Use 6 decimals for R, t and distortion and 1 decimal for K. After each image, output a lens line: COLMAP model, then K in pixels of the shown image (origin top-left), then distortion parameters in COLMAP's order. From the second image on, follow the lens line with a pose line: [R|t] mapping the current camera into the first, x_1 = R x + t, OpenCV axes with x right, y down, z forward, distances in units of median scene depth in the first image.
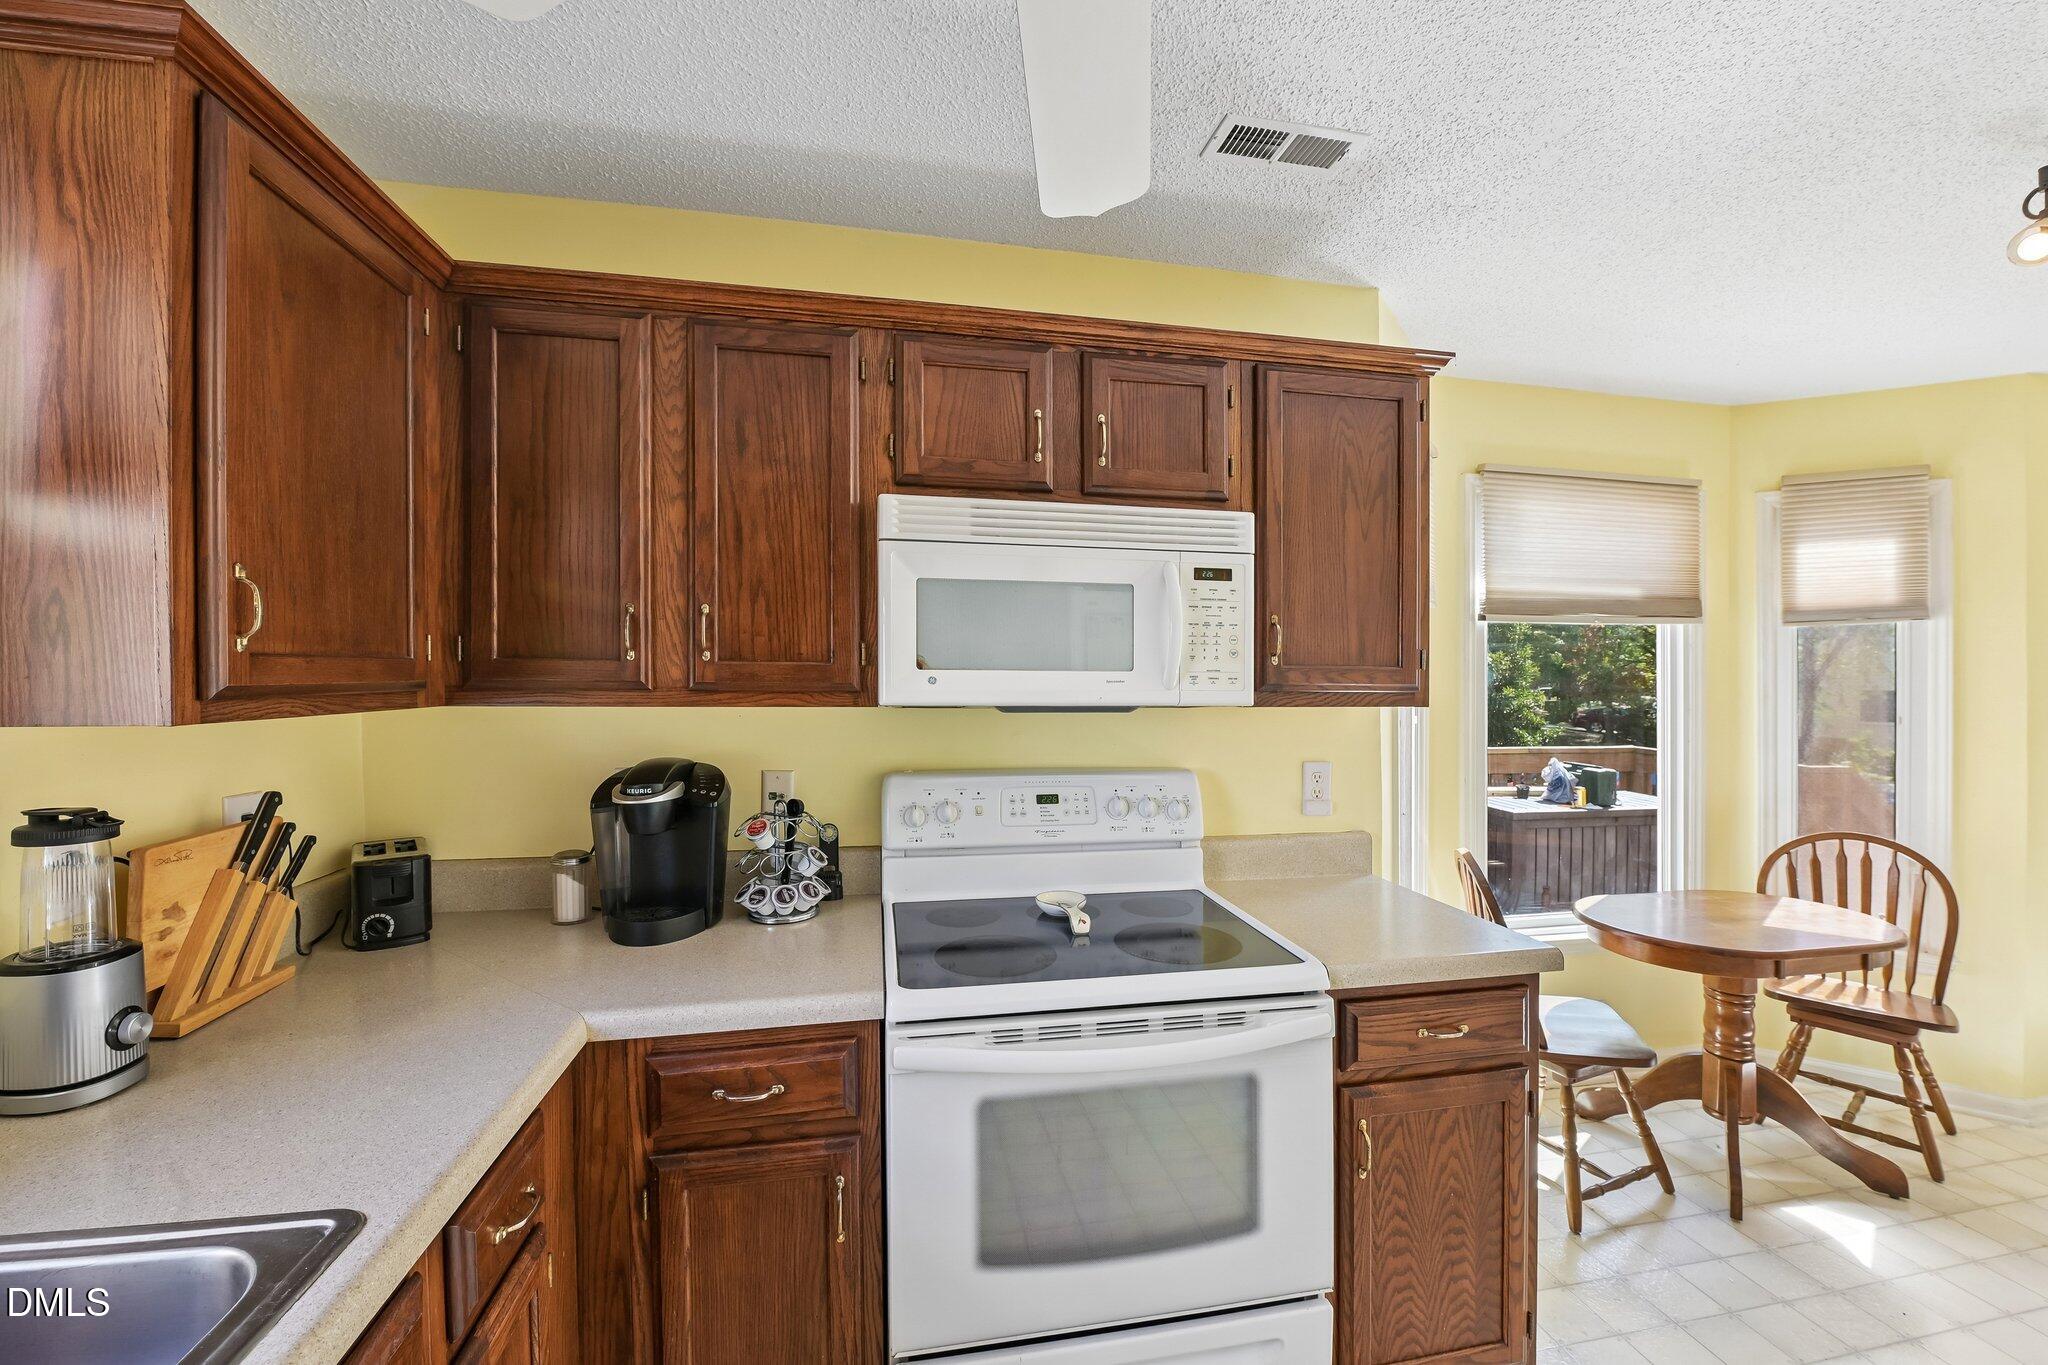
lens RADIAL K [[831.6, 0, 1037.7], [0, 831.6, 669.6], [0, 0, 1]] dist [-0.003901, -0.002960]
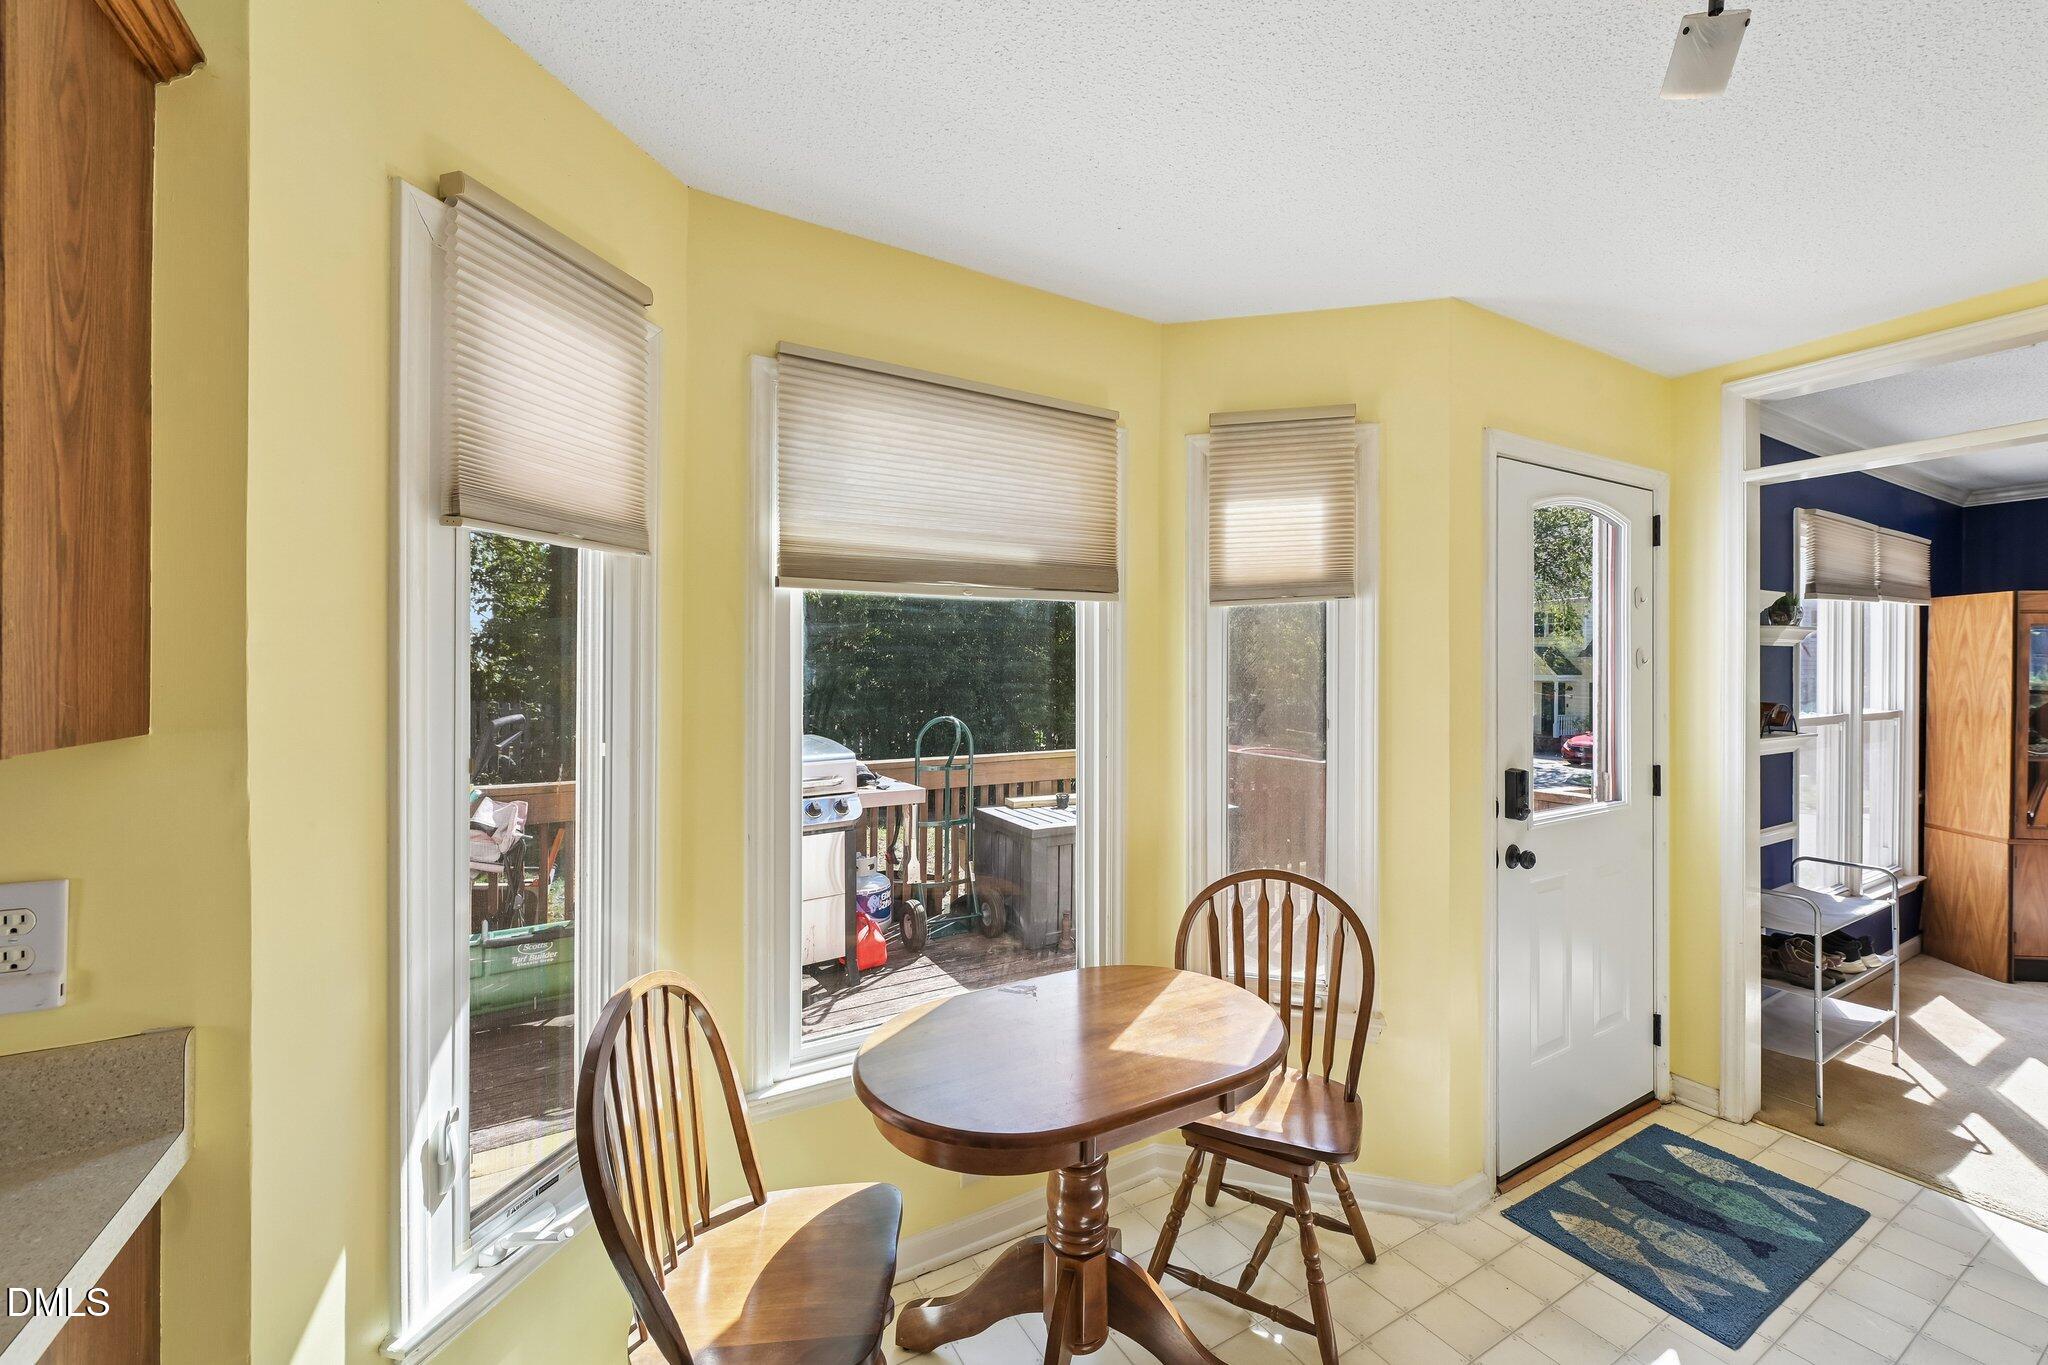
lens RADIAL K [[796.9, 0, 1017.7], [0, 796.9, 674.2], [0, 0, 1]] dist [-0.002731, 0.000064]
pose [[0.952172, -0.009336, 0.305421, 0.516656], [0.007661, 0.999948, 0.006680, 0.006106], [-0.305467, -0.004021, 0.952194, 0.352015]]
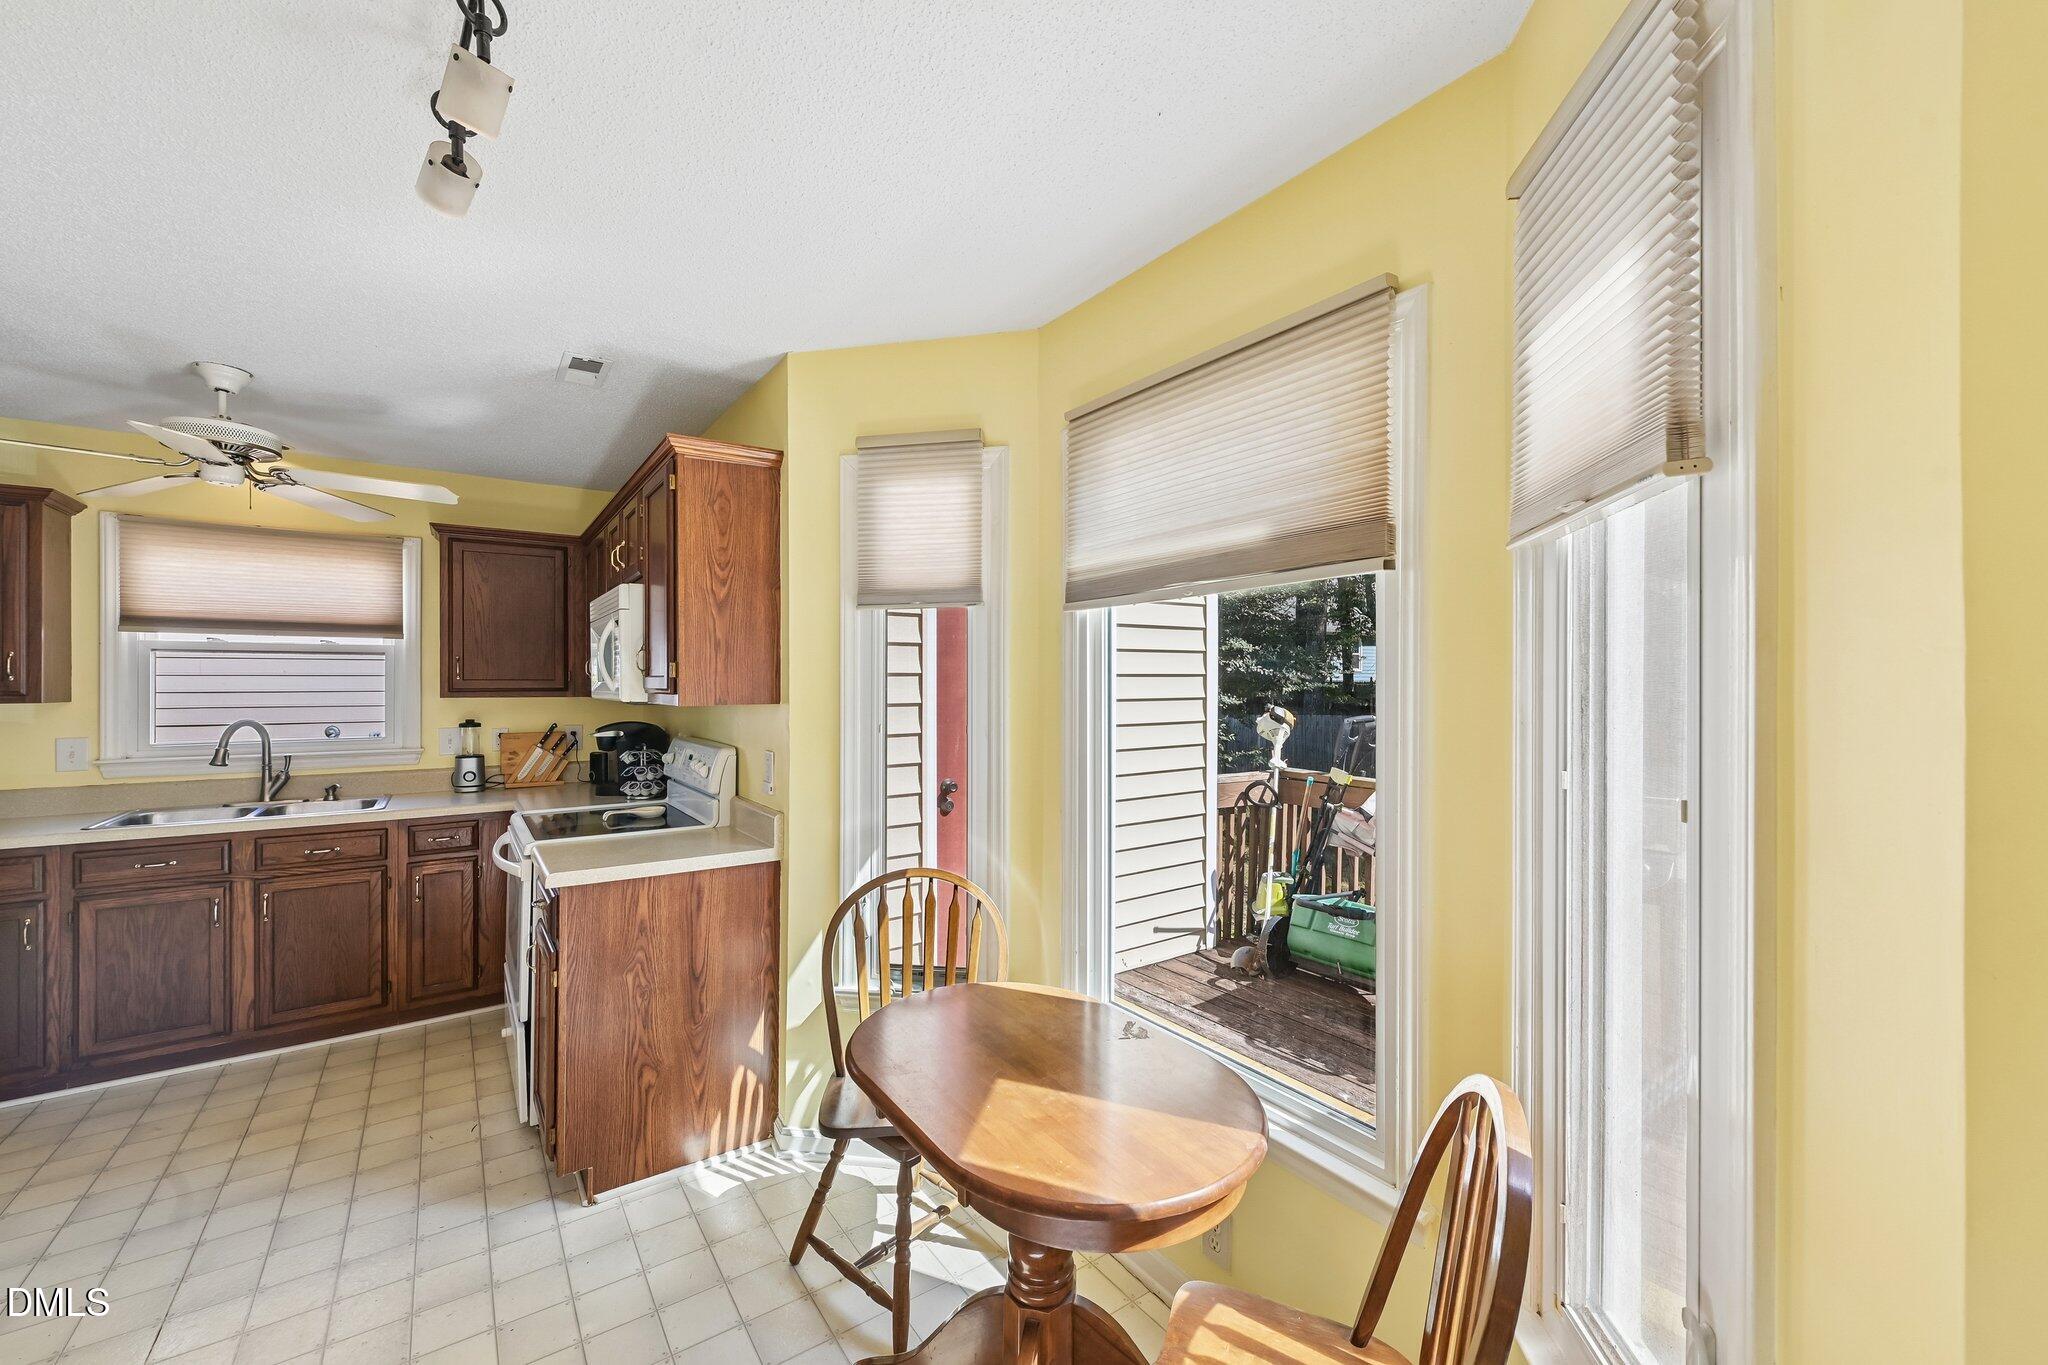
lens RADIAL K [[798.1, 0, 1041.1], [0, 798.1, 671.3], [0, 0, 1]] dist [0.015384, -0.002468]
pose [[0.410777, -0.022633, -0.911455, 1.206211], [0.008727, 0.999744, -0.020892, 0.014601], [0.911694, 0.000628, 0.410869, 0.654829]]
